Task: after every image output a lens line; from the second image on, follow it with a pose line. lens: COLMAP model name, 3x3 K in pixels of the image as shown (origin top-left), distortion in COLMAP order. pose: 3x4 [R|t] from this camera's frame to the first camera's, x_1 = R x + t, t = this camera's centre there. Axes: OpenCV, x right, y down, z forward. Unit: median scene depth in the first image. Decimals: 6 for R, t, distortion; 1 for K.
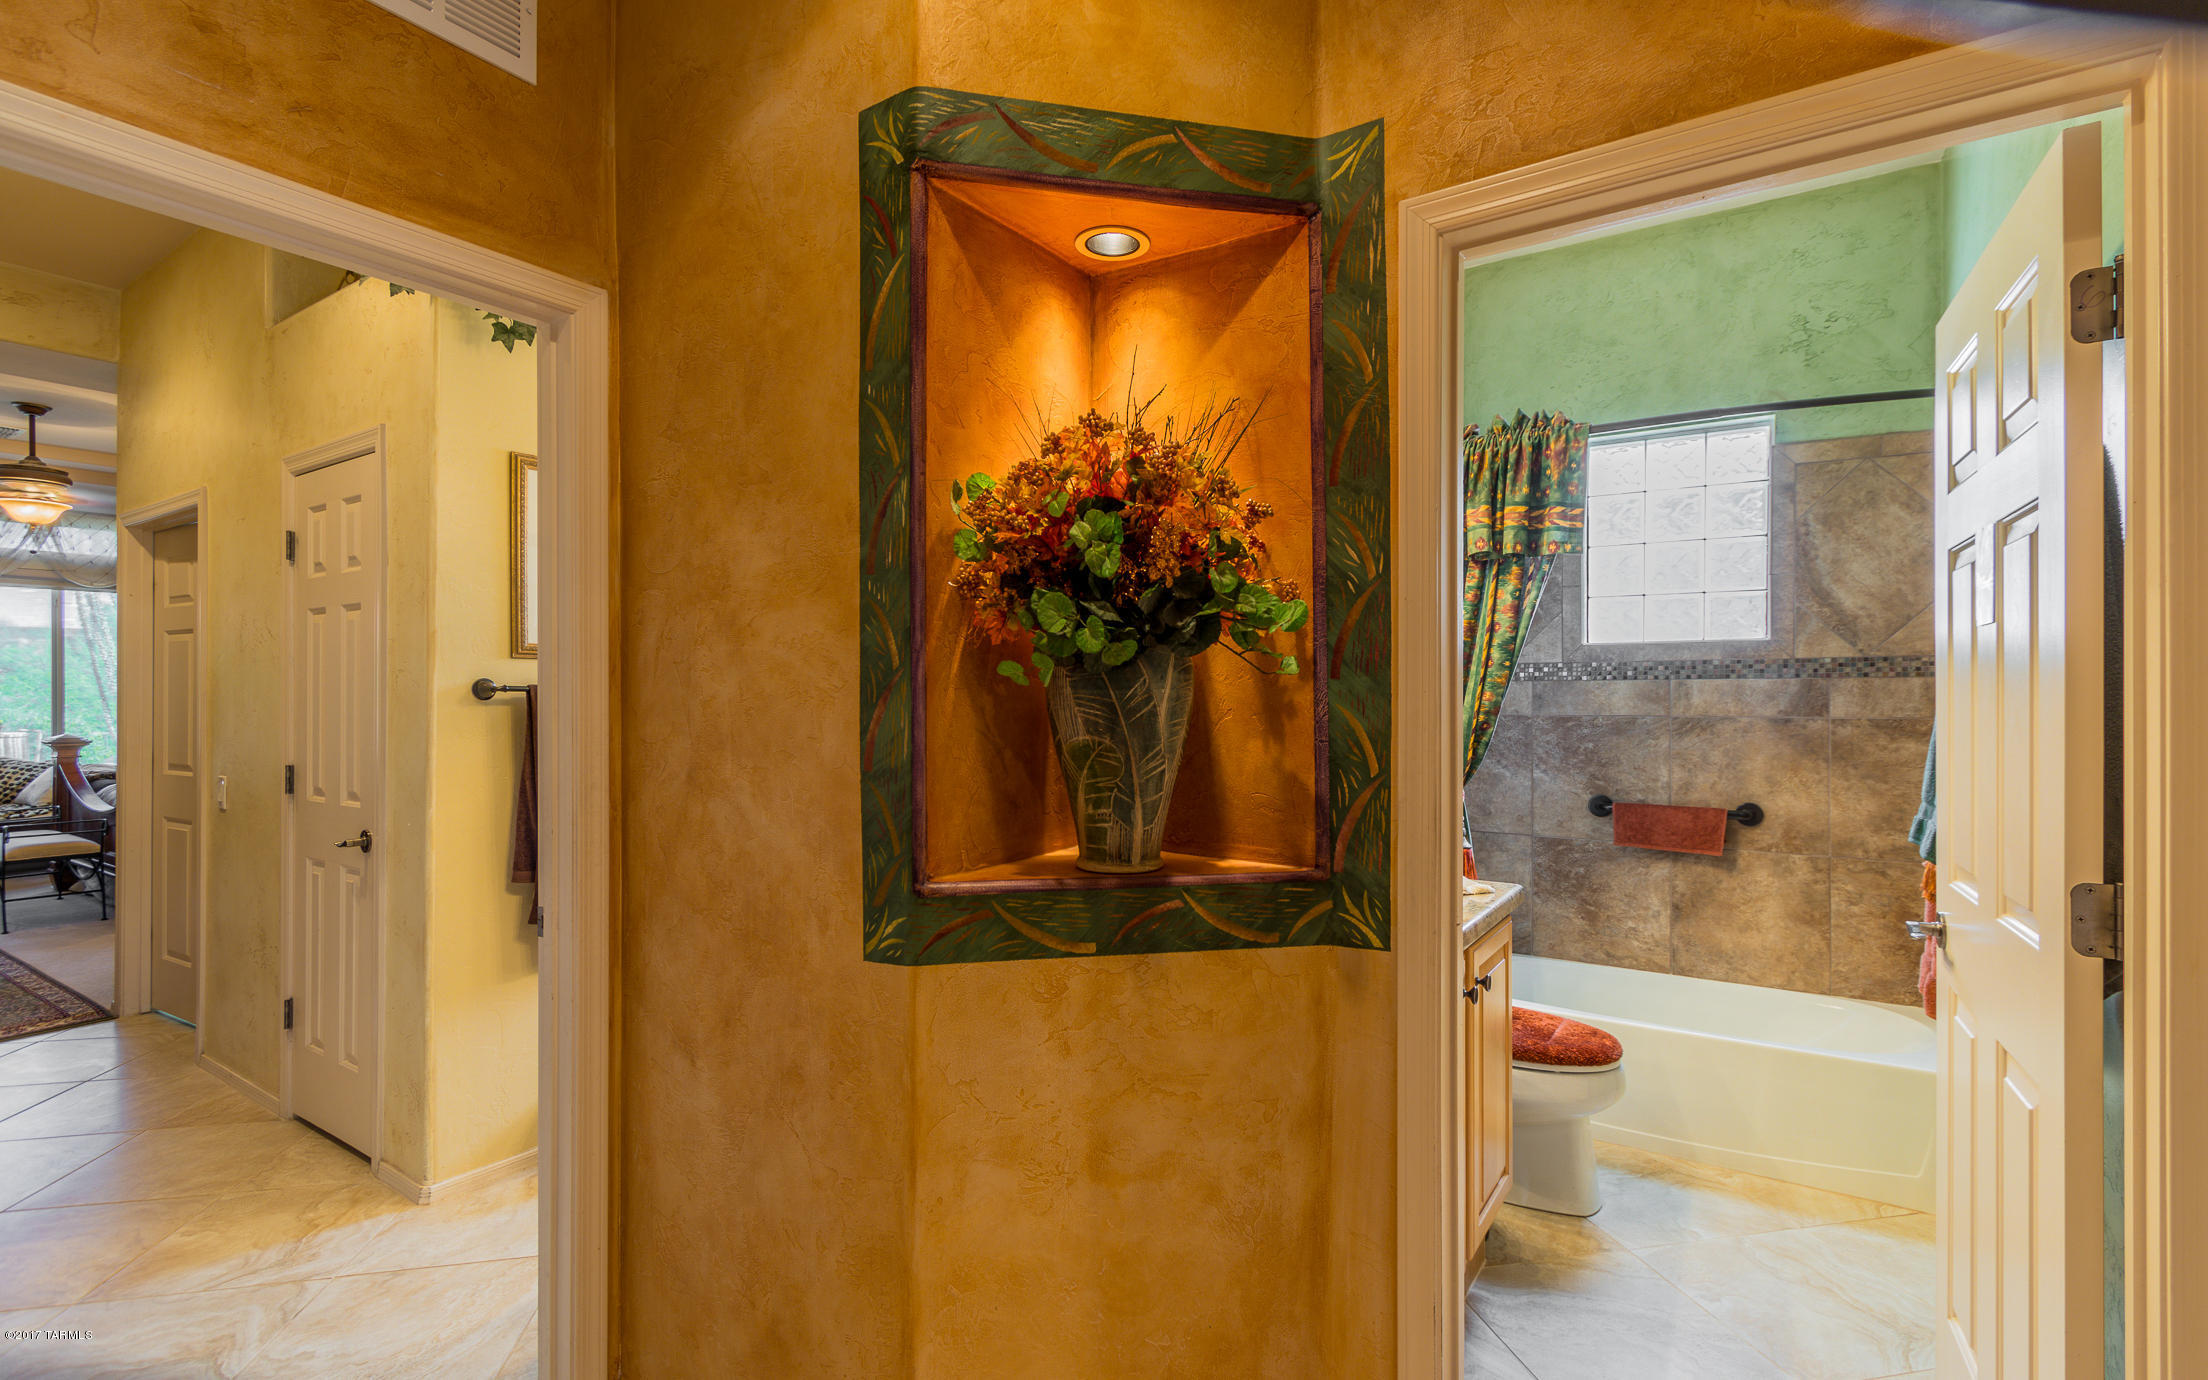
lens RADIAL K [[1016.5, 0, 1107.3], [0, 1016.5, 674.3], [0, 0, 1]] dist [0.000168, -0.000621]
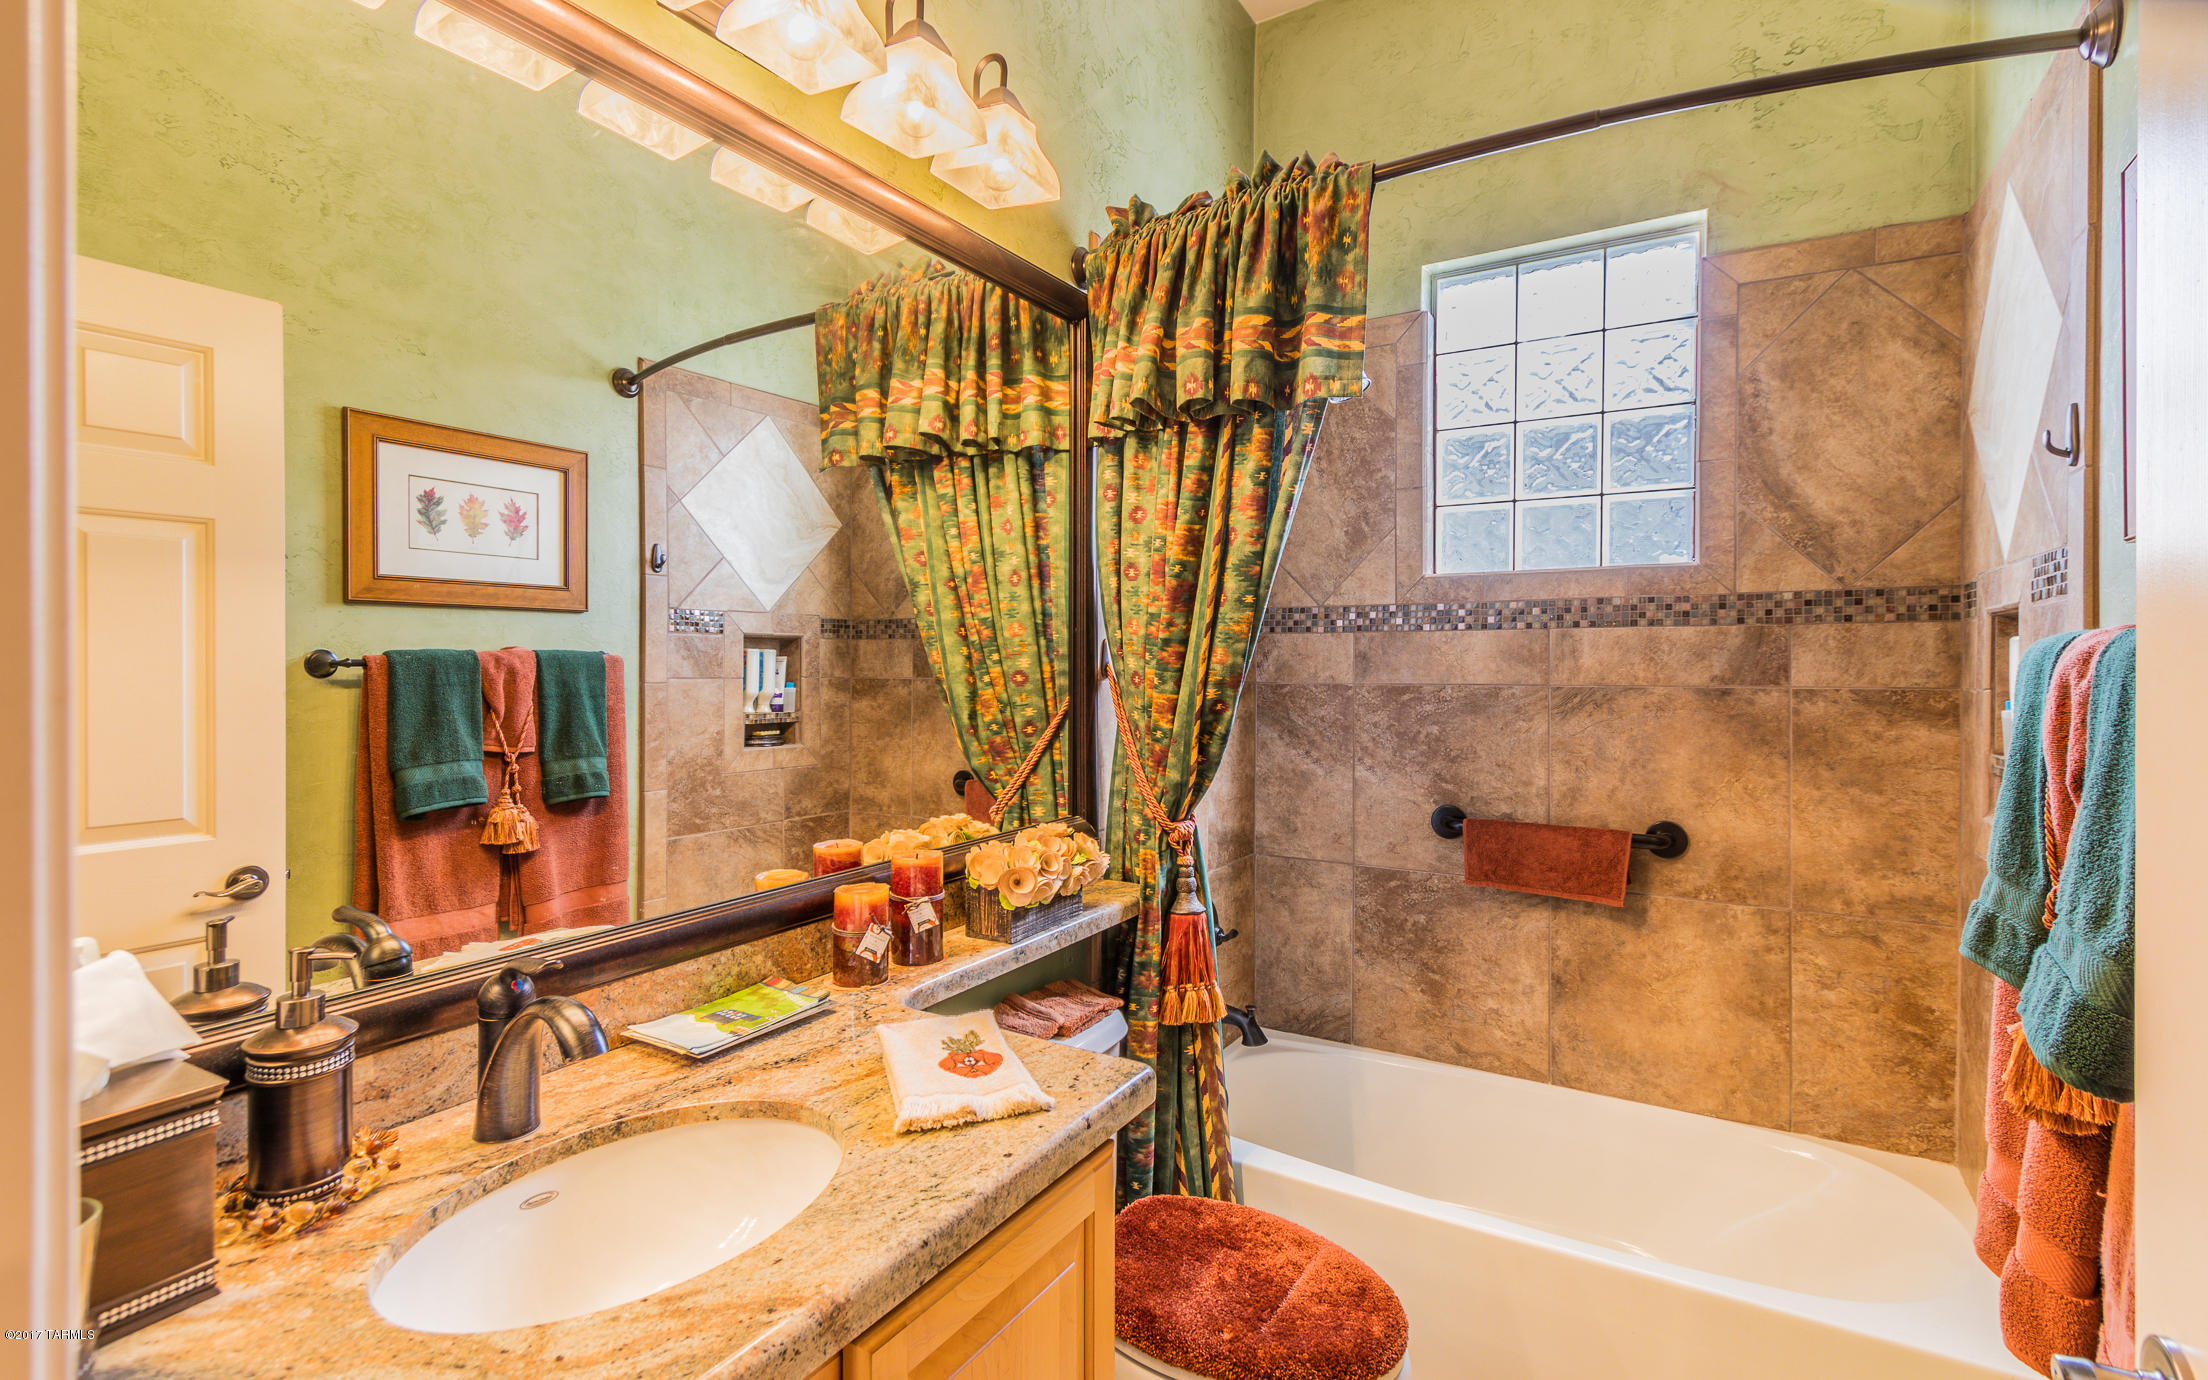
lens RADIAL K [[1023.5, 0, 1111.7], [0, 1023.5, 645.9], [0, 0, 1]] dist [0.002602, -0.000284]
pose [[0.999117, -0.004092, 0.041822, 0.263737], [0.003669, 0.999941, 0.010187, 0.008998], [-0.041862, -0.010025, 0.999073, 0.383076]]
